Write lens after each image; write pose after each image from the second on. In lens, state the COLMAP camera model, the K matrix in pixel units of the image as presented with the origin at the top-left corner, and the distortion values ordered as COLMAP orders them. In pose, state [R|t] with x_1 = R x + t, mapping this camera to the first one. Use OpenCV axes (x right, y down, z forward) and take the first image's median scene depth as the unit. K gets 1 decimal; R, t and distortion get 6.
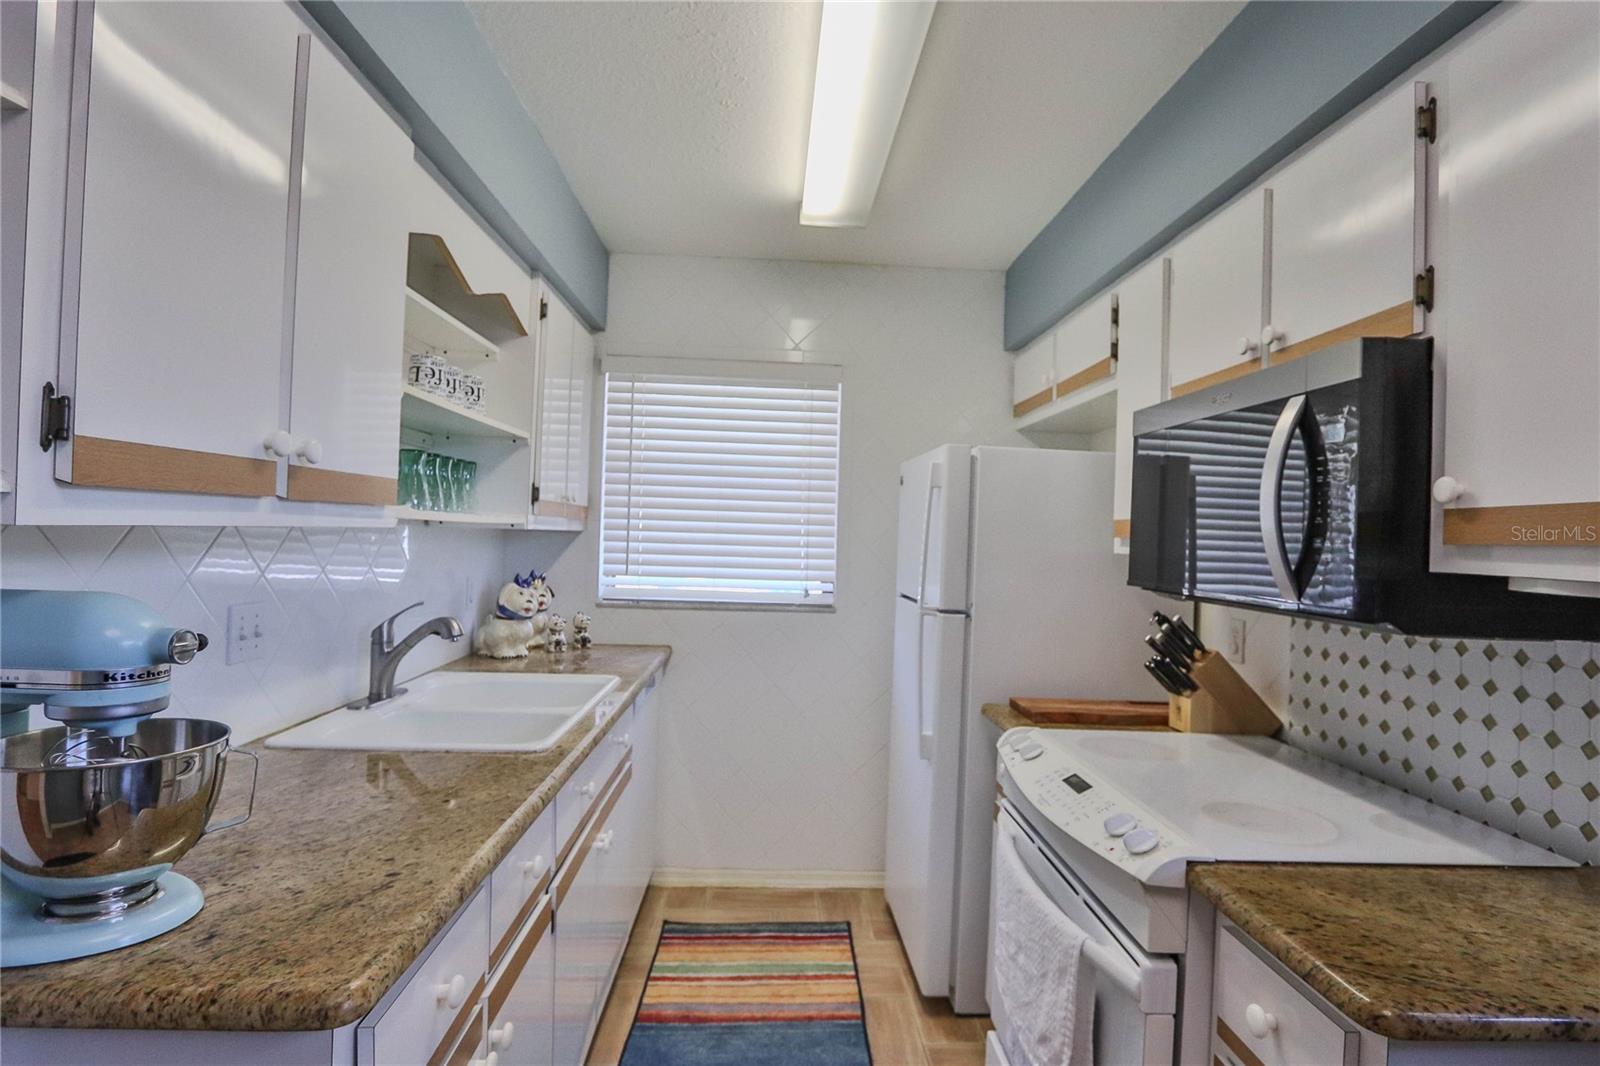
lens RADIAL K [[827.1, 0, 811.3], [0, 827.1, 526.7], [0, 0, 1]] dist [-0.016895, 0.000960]
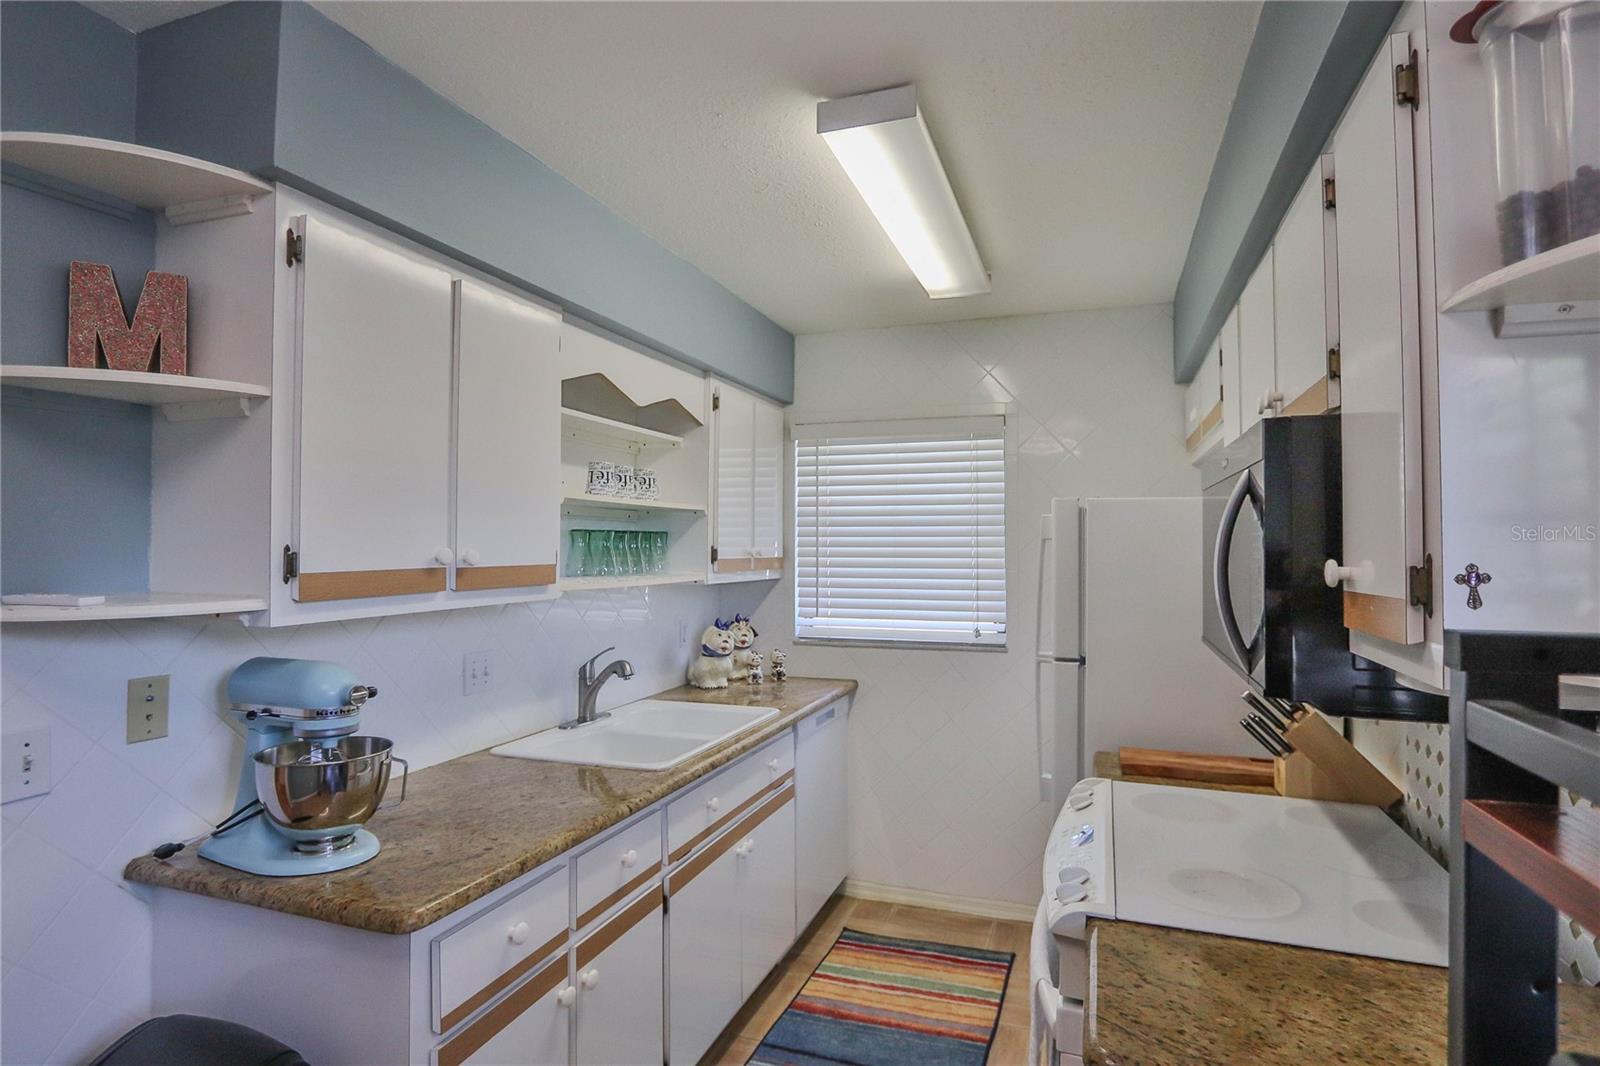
lens RADIAL K [[827.1, 0, 811.3], [0, 827.1, 526.7], [0, 0, 1]] dist [-0.016895, 0.000960]
pose [[0.925852, -0.040771, -0.375681, 0.306452], [0.032488, 0.999070, -0.028360, -0.050097], [0.376488, 0.014052, 0.926315, -0.086719]]
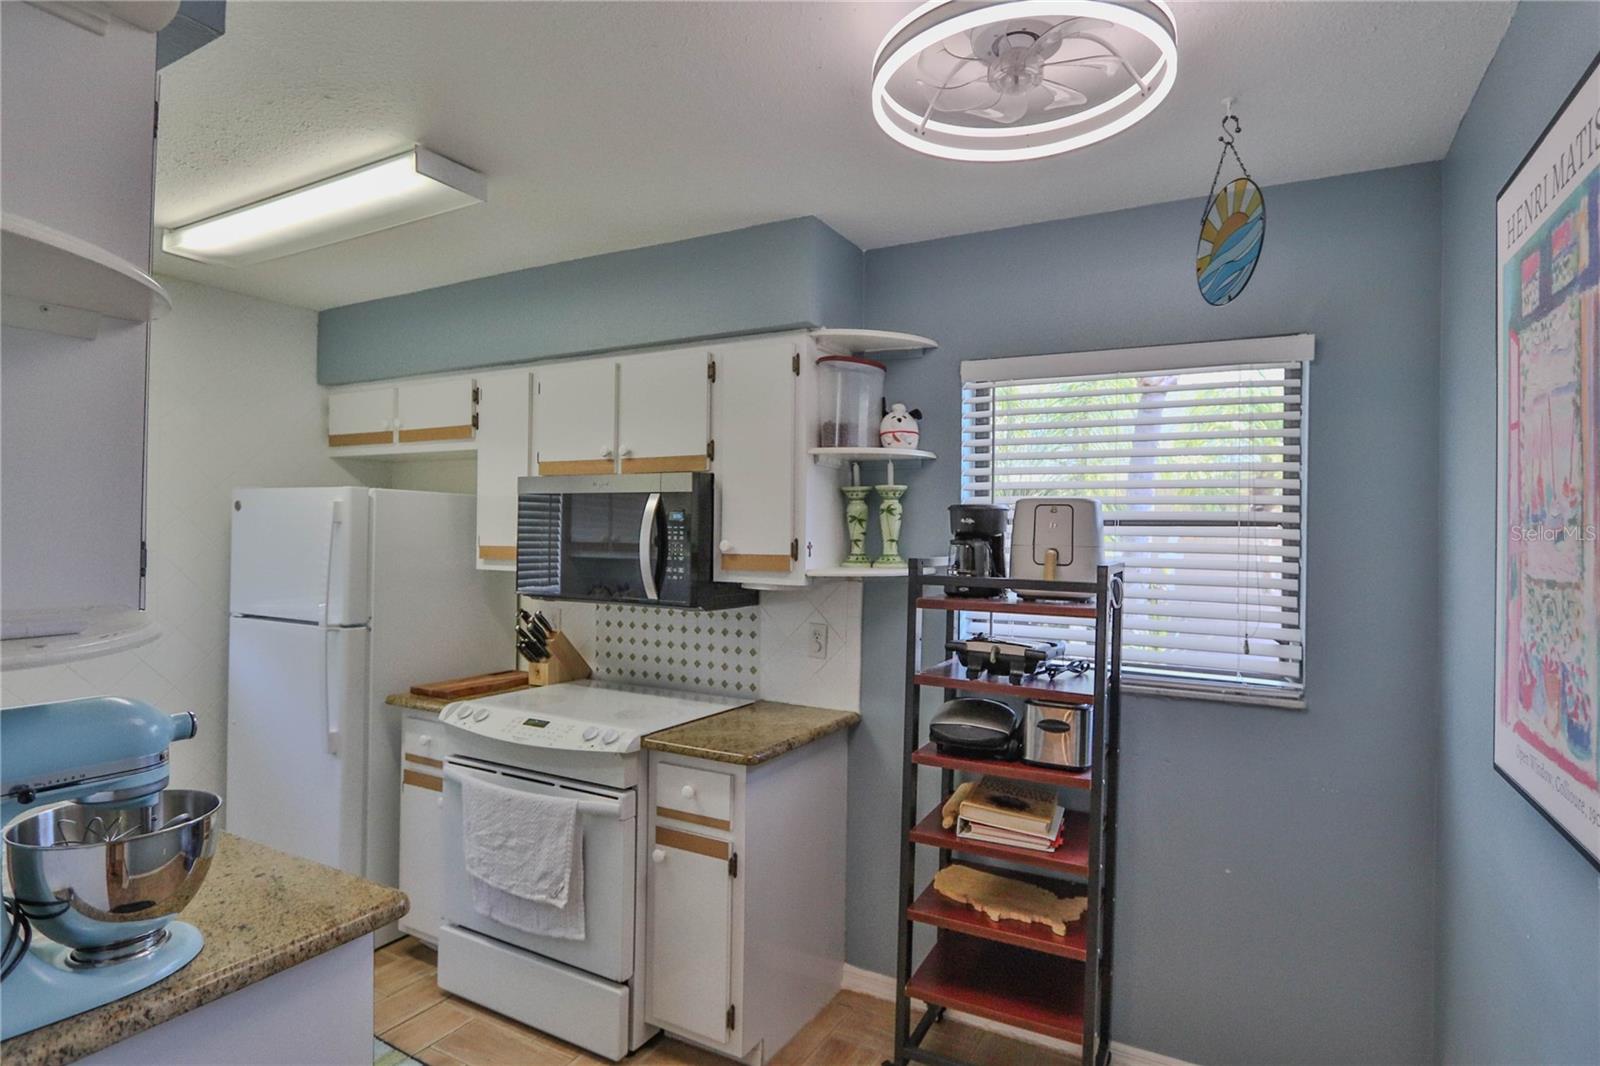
lens RADIAL K [[827.1, 0, 811.3], [0, 827.1, 526.7], [0, 0, 1]] dist [-0.016895, 0.000960]
pose [[0.521167, -0.020328, 0.853212, -0.569155], [-0.004765, 0.999631, 0.026728, -0.086713], [-0.853441, -0.017996, 0.520878, -0.213130]]
